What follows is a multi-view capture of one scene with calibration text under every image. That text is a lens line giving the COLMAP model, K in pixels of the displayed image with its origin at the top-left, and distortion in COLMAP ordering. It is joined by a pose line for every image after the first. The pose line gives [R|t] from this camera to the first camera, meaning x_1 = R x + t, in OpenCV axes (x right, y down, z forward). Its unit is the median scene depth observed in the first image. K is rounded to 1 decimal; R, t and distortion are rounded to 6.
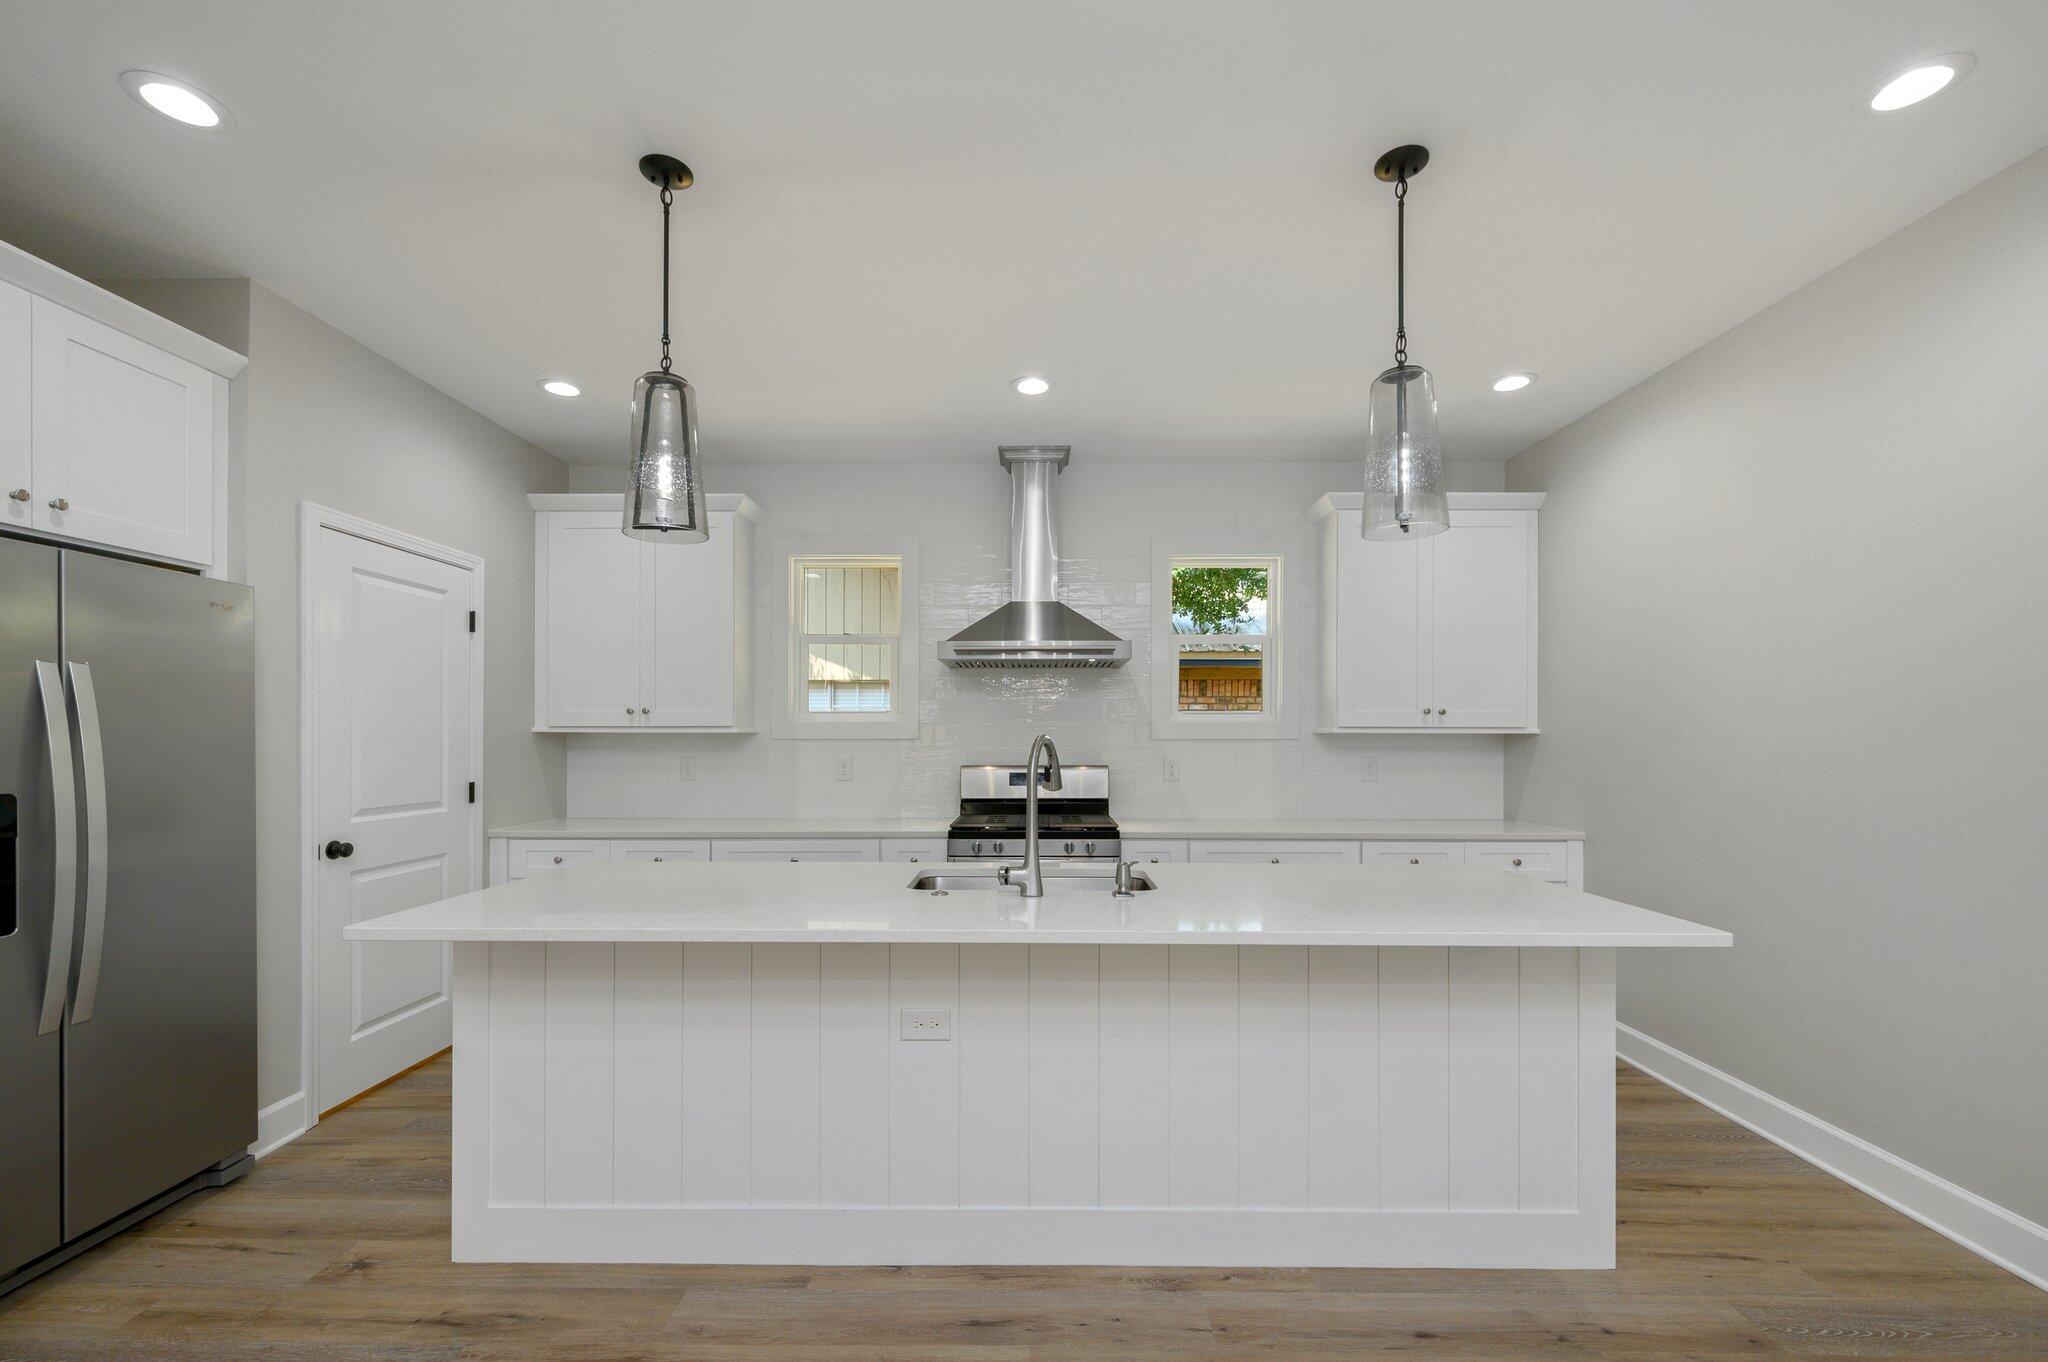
lens RADIAL K [[836.6, 0, 1024.6], [0, 836.6, 736.7], [0, 0, 1]] dist [-0.001292, 0.000320]
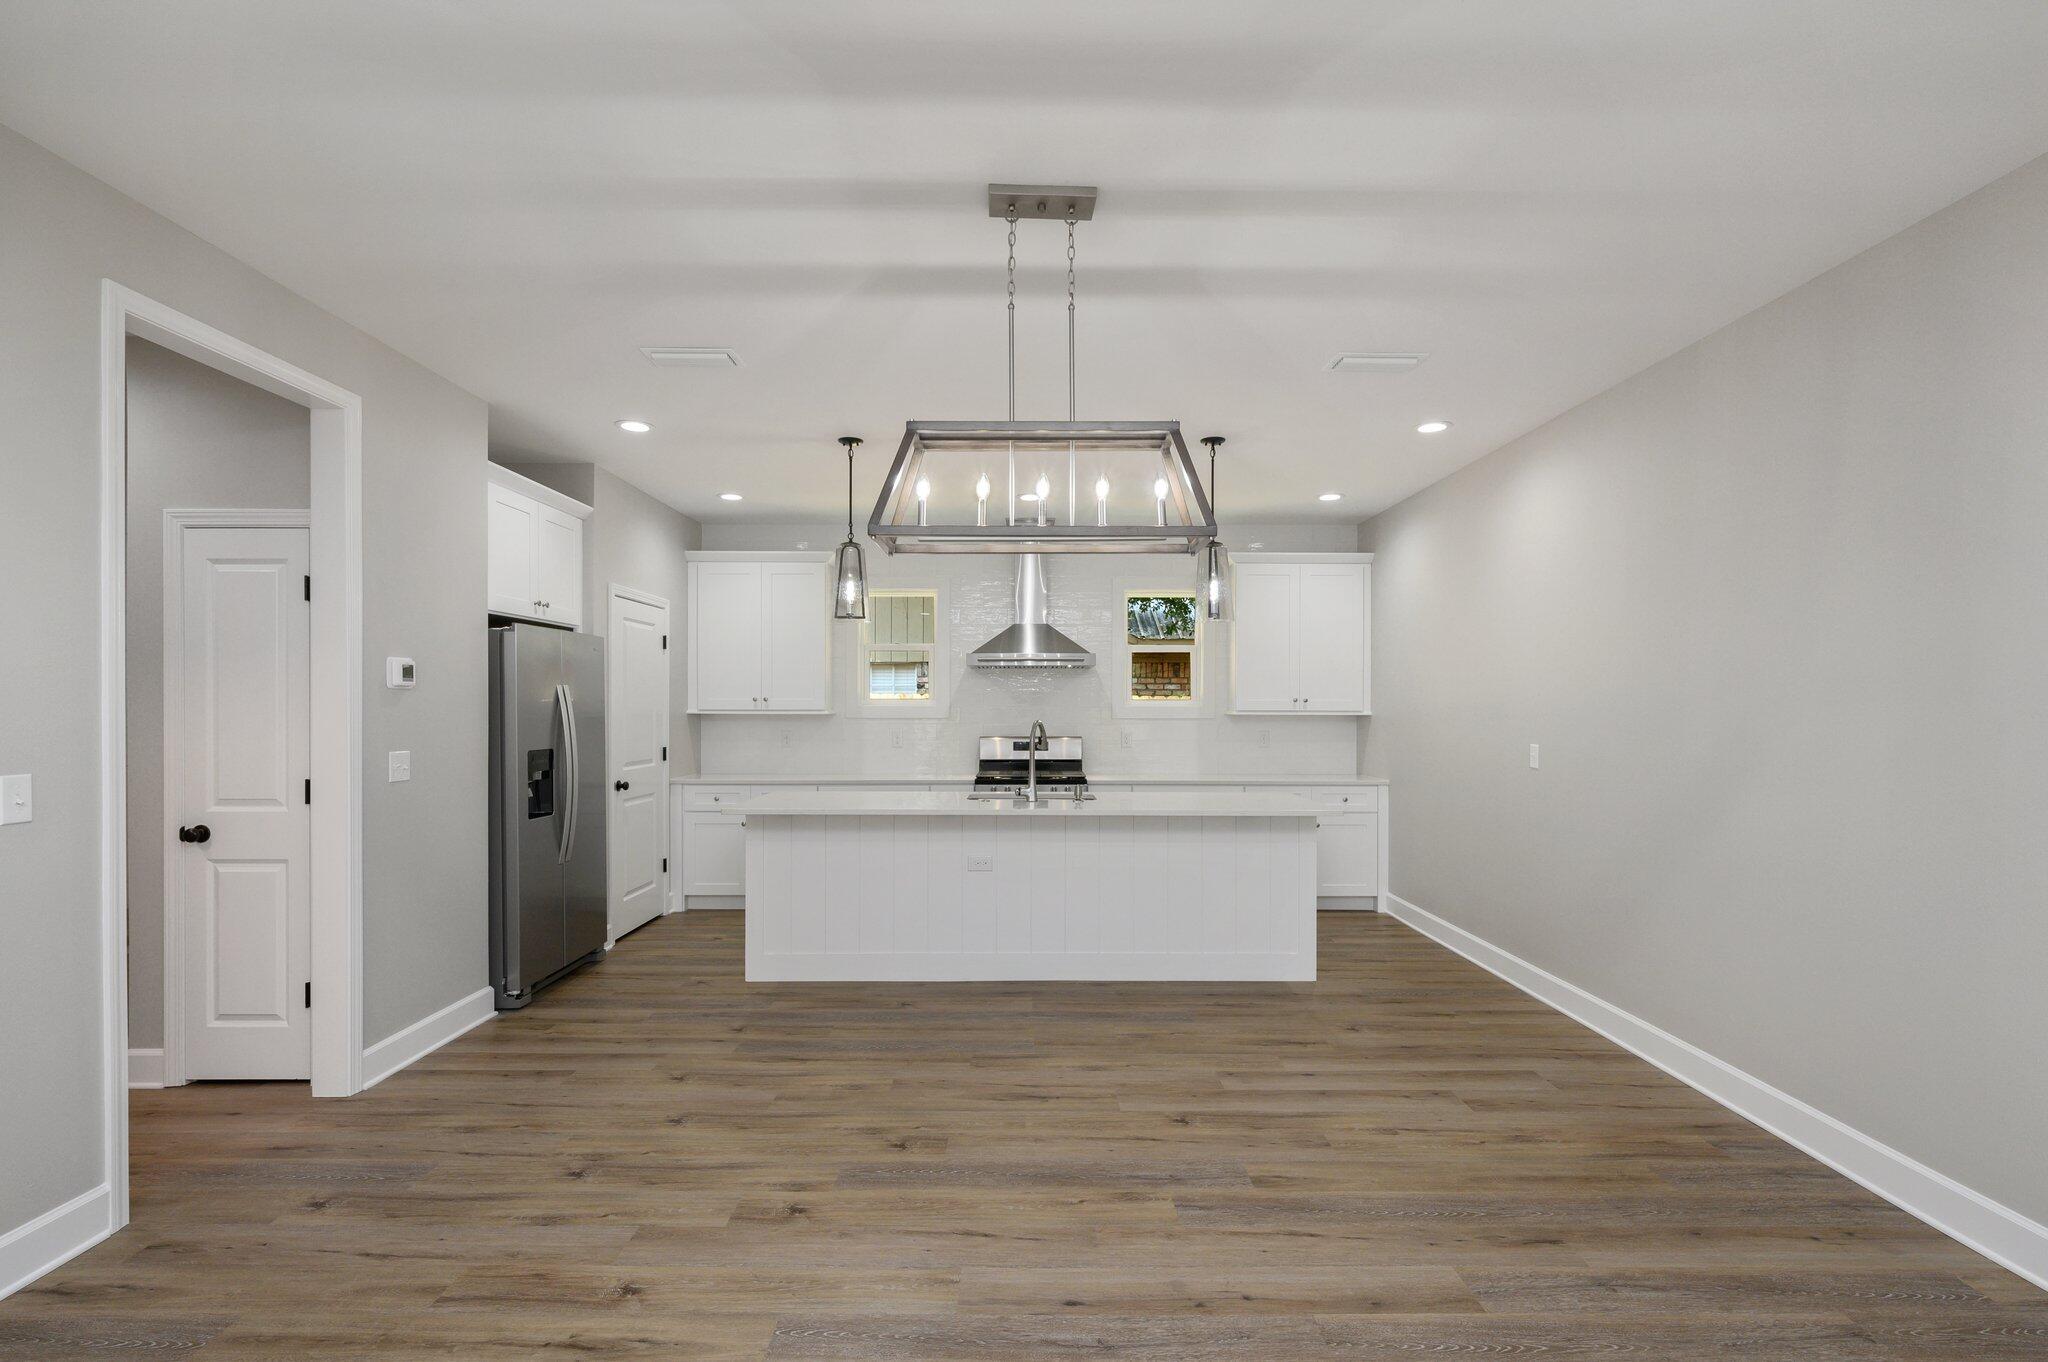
lens RADIAL K [[976.4, 0, 1018.5], [0, 976.4, 703.3], [0, 0, 1]] dist [-0.011003, -0.000037]
pose [[0.999972, 0.000325, 0.007520, -0.024517], [-0.000315, 0.999999, -0.001252, -0.024036], [-0.007520, 0.001249, 0.999971, -0.784623]]
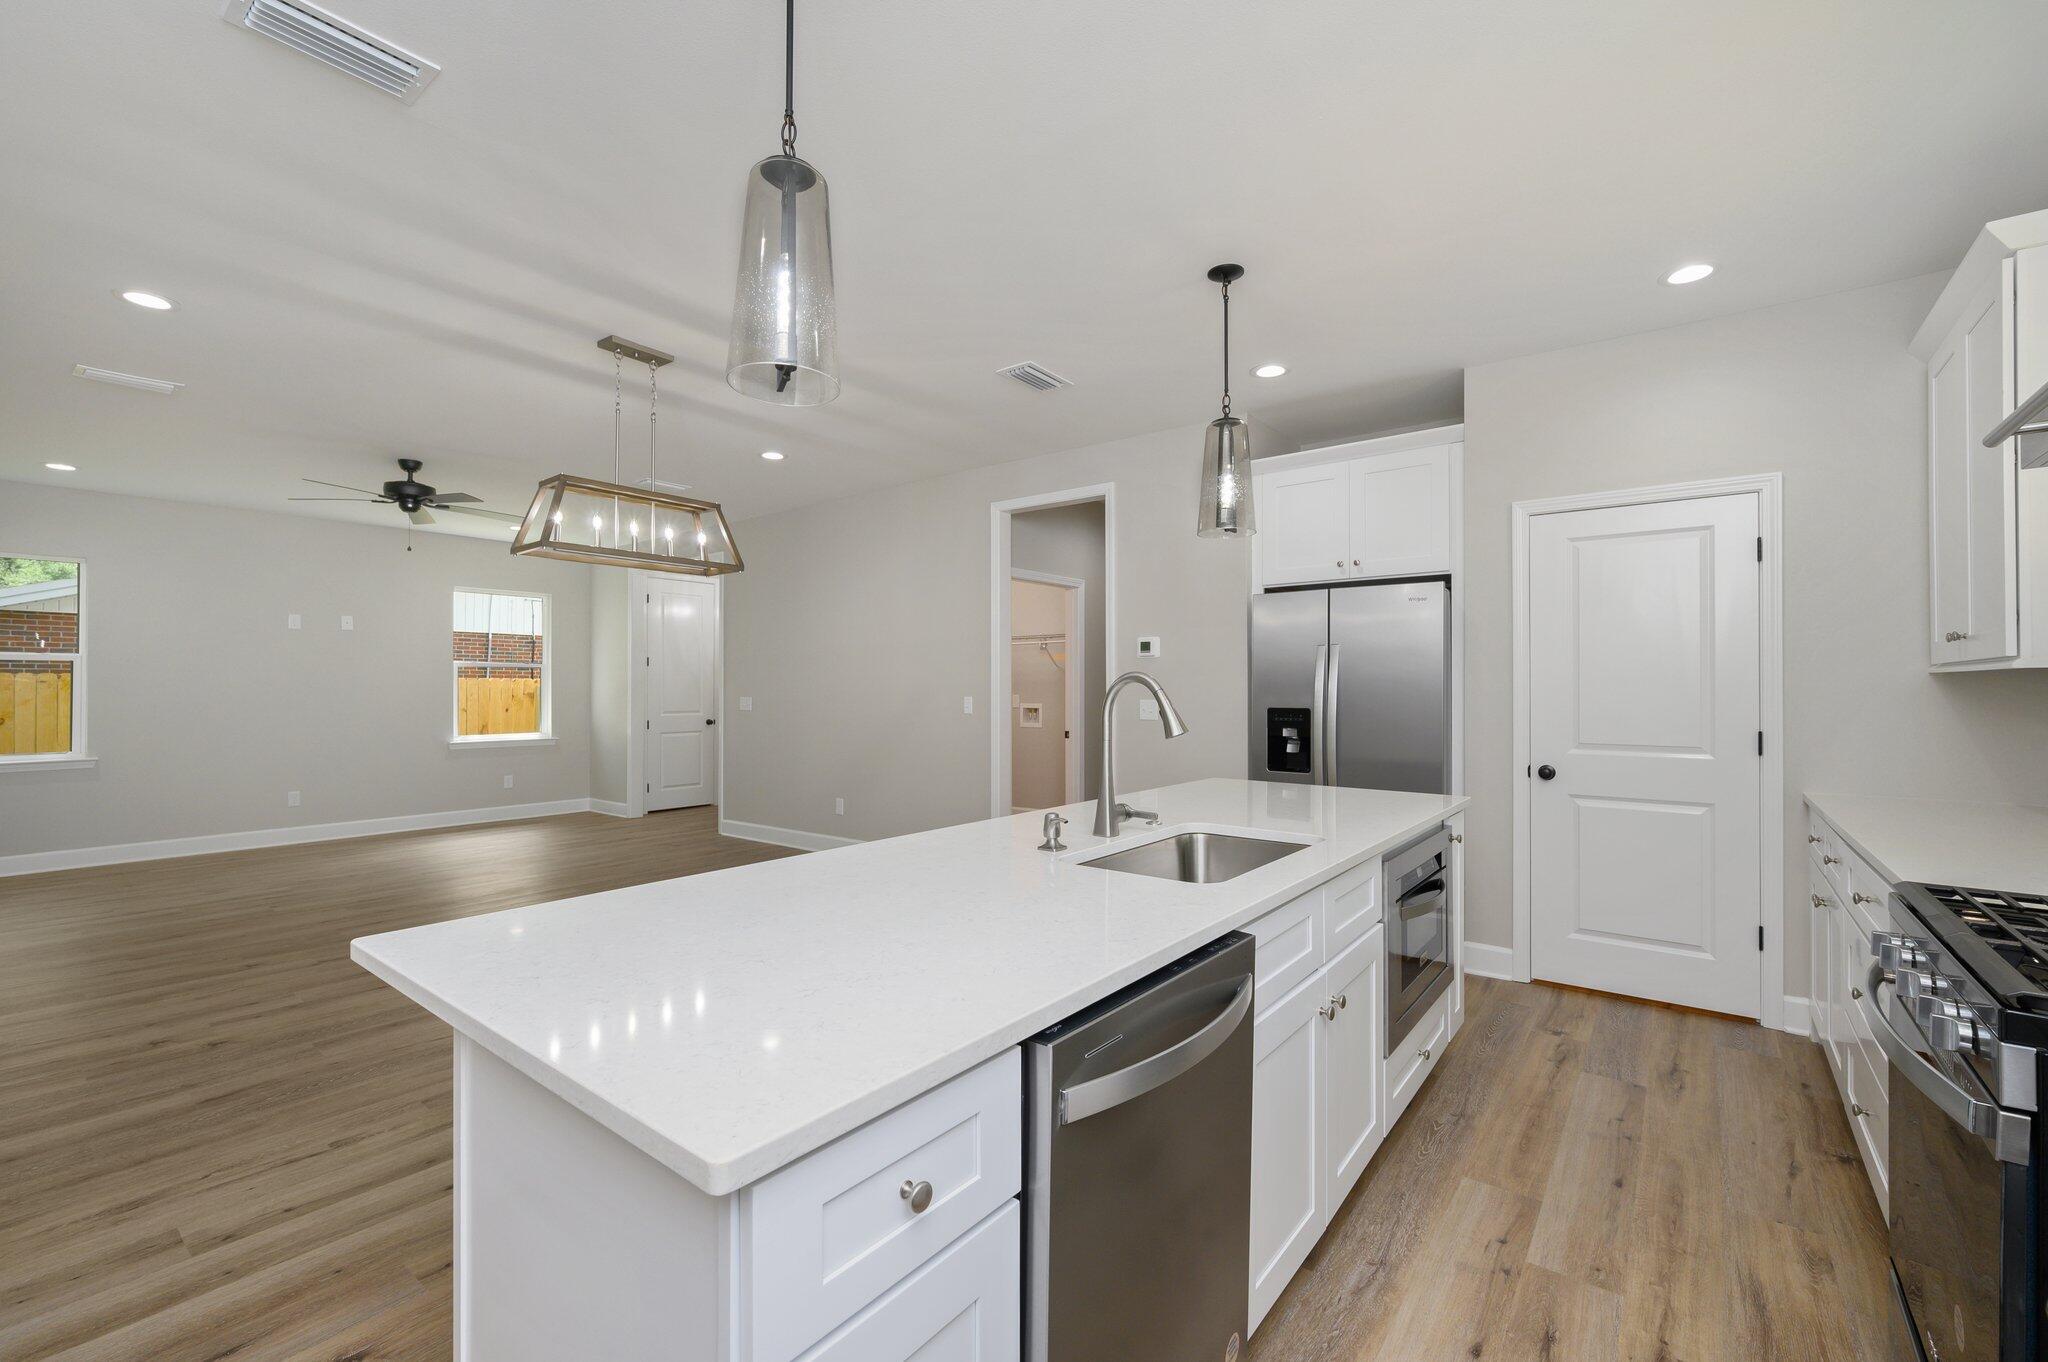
lens RADIAL K [[858.5, 0, 1017.9], [0, 858.5, 684.3], [0, 0, 1]] dist [-0.002942, -0.000307]
pose [[-0.617585, -0.006633, -0.786476, 0.522455], [-0.000091, 0.999965, -0.008361, 0.012125], [0.786504, -0.005092, -0.617564, 0.931898]]
